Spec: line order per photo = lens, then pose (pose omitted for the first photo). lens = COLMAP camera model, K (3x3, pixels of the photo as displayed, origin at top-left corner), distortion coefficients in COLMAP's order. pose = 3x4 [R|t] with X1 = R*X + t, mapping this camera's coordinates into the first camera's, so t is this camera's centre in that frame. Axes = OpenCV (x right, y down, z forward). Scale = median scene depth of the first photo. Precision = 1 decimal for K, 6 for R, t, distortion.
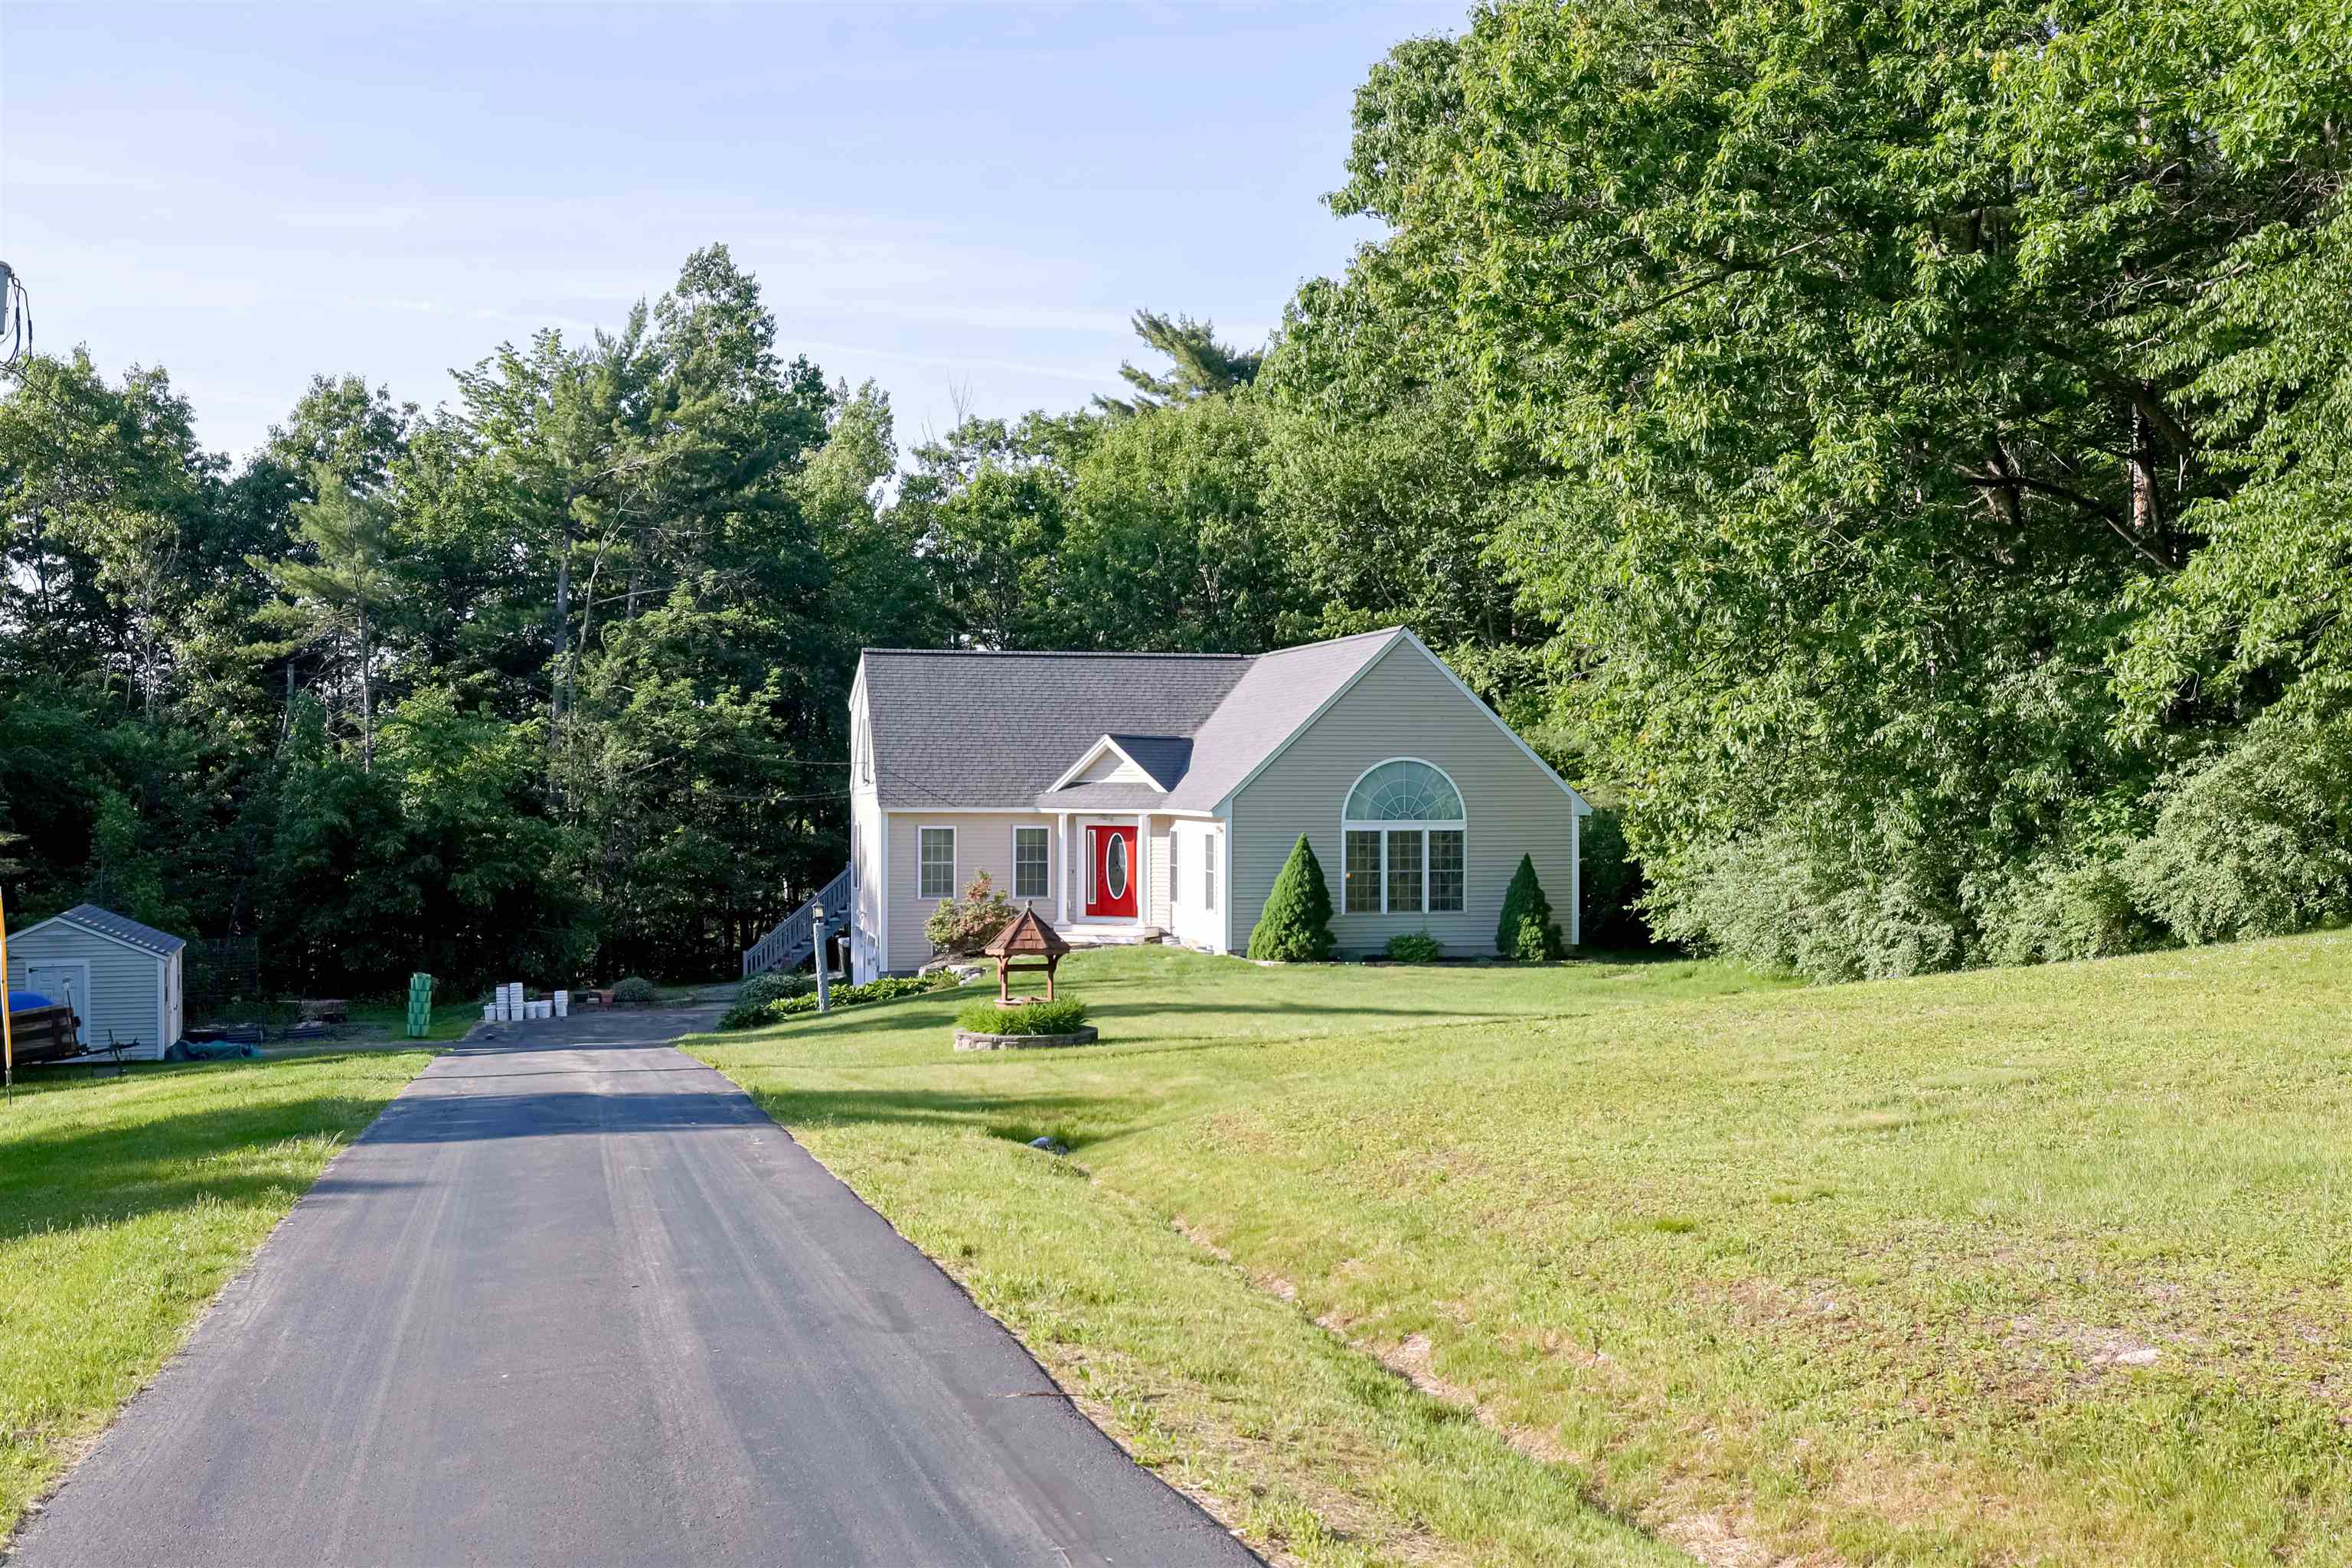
lens RADIAL K [[2402.0, 0, 1173.4], [0, 2402.0, 803.4], [0, 0, 1]] dist [-0.000542, 0.000000]
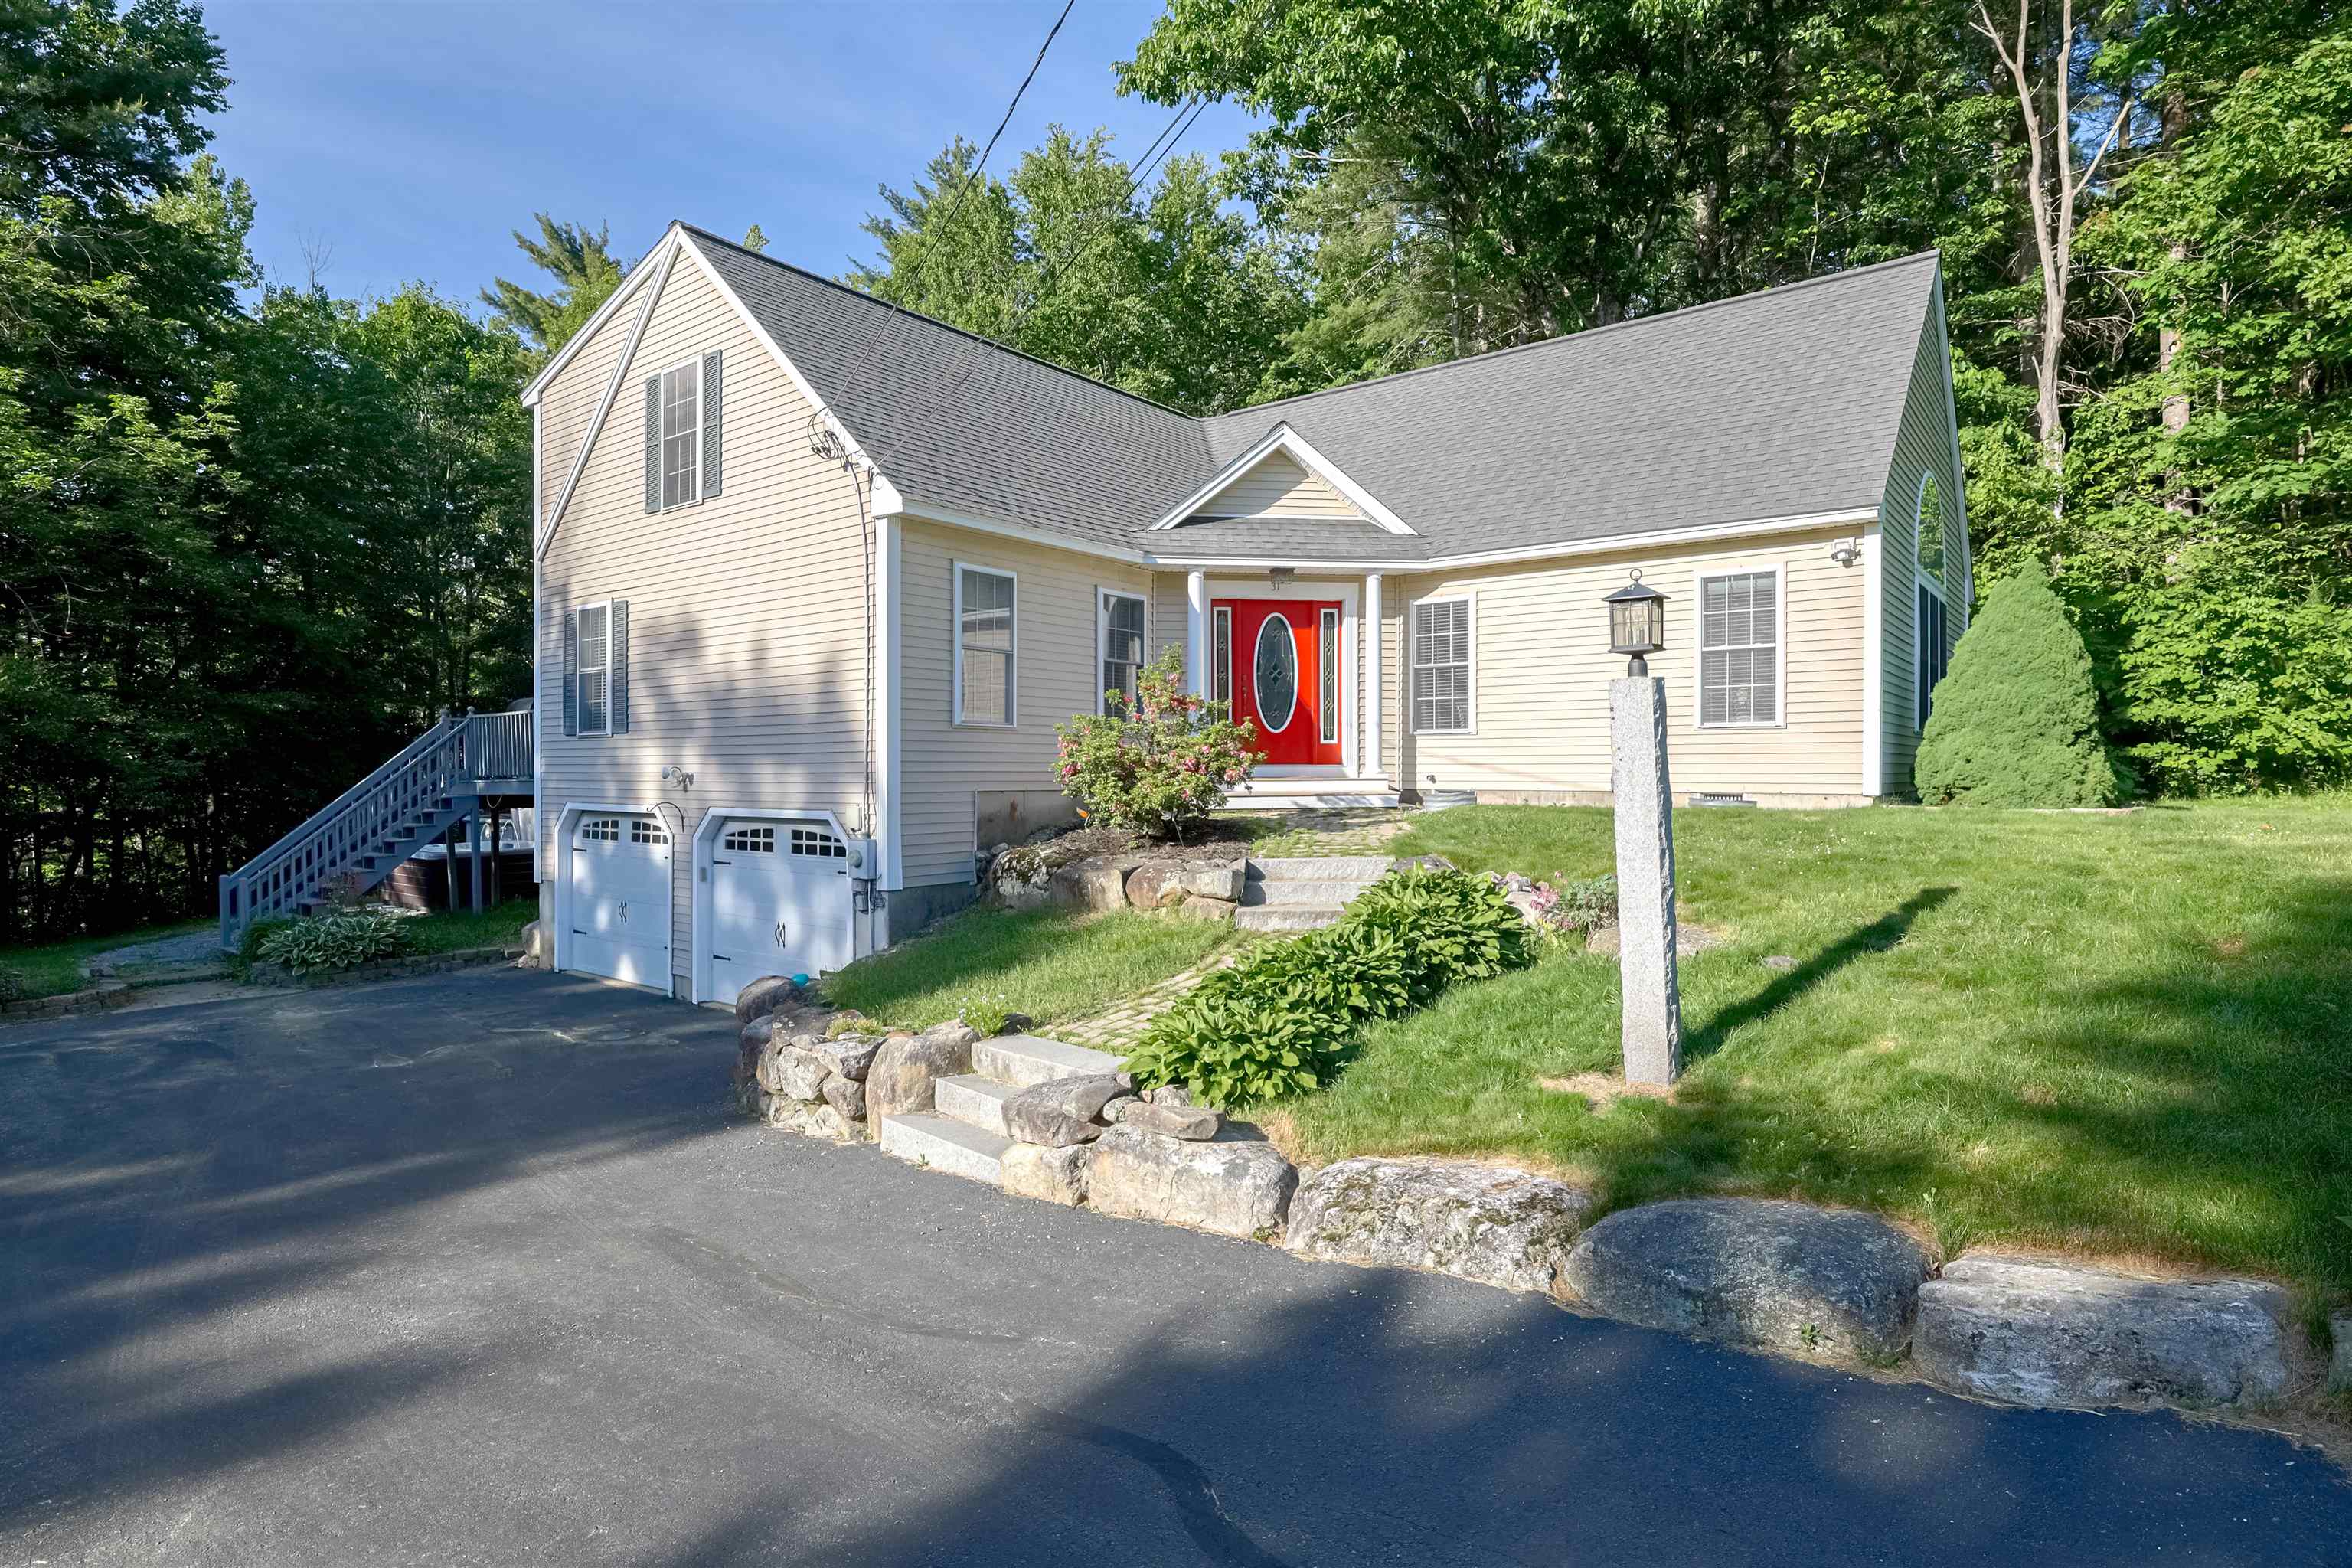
lens RADIAL K [[1200.7, 0, 1172.1], [0, 1200.7, 789.9], [0, 0, 1]] dist [0.003380, 0.000393]
pose [[0.776729, -0.003741, 0.629824, -0.217058], [0.002309, 0.999993, 0.003092, 0.052128], [-0.629831, -0.000948, 0.776732, 0.800297]]
